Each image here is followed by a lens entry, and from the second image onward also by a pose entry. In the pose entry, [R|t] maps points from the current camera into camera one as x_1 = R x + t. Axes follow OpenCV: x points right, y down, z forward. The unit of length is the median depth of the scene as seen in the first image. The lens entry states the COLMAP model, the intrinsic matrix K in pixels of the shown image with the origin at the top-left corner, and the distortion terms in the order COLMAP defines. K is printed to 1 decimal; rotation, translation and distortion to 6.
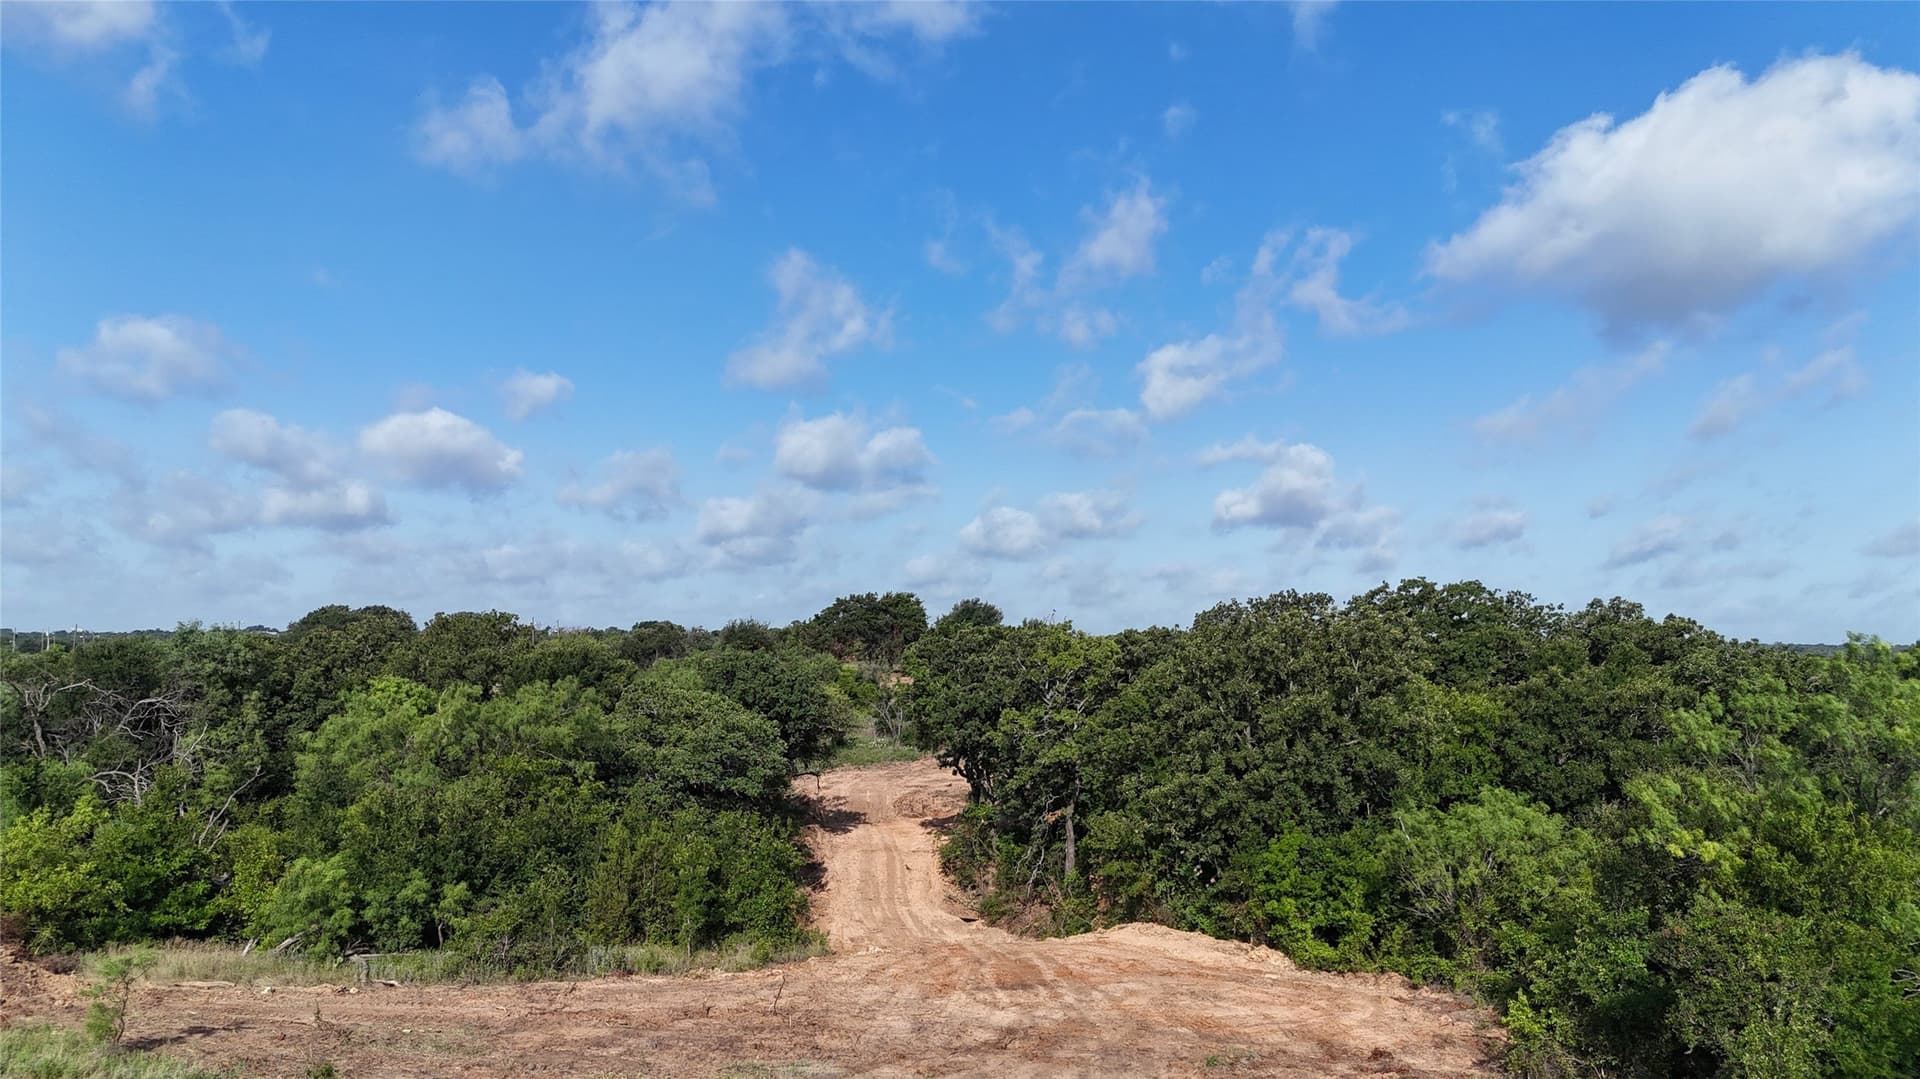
lens RADIAL K [[1458.6, 0, 960.0], [0, 1458.6, 539.5], [0, 0, 1]] dist [0.080716, -0.084374]
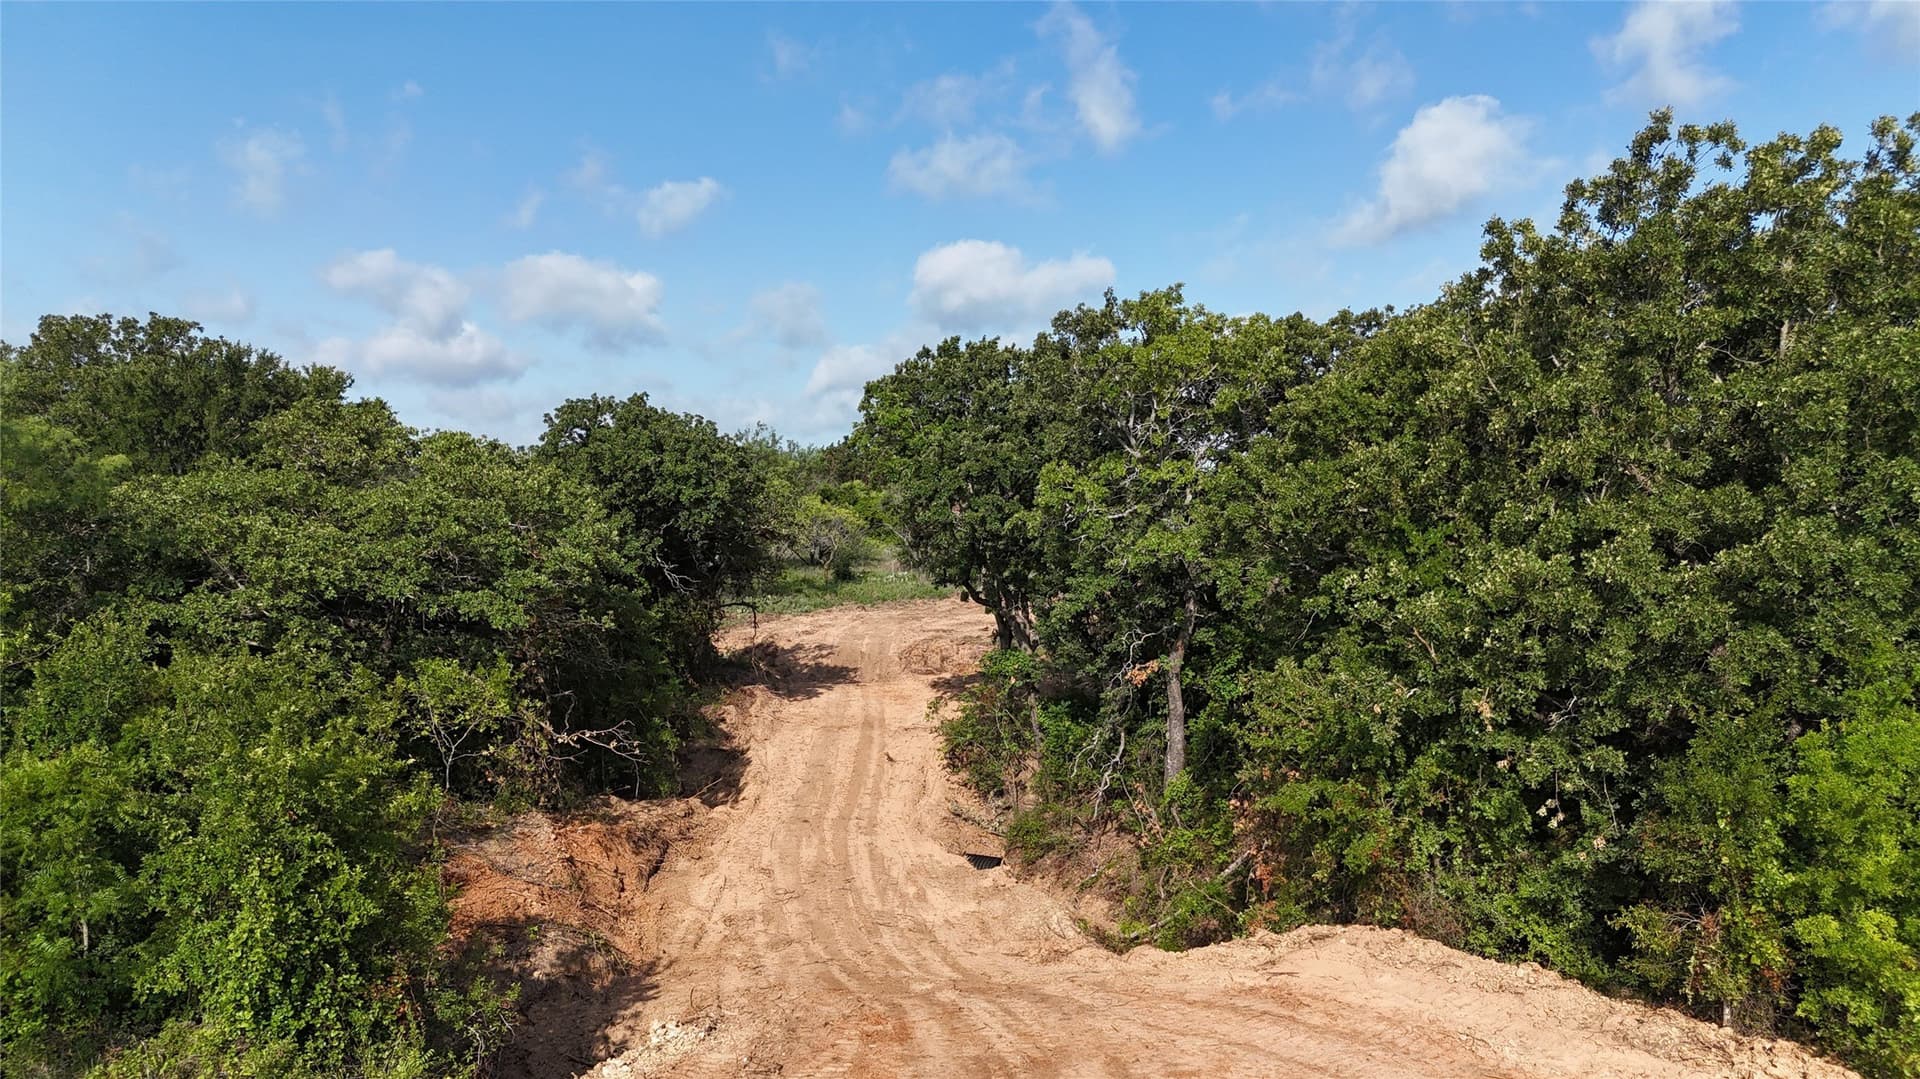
lens RADIAL K [[1350.9, 0, 960.0], [0, 1350.9, 539.5], [0, 0, 1]] dist [-0.047514, 0.047700]
pose [[0.998348, -0.005562, -0.057186, 0.028837], [0.010590, 0.996064, 0.088001, 0.107847], [0.056471, -0.088461, 0.994478, 0.568107]]
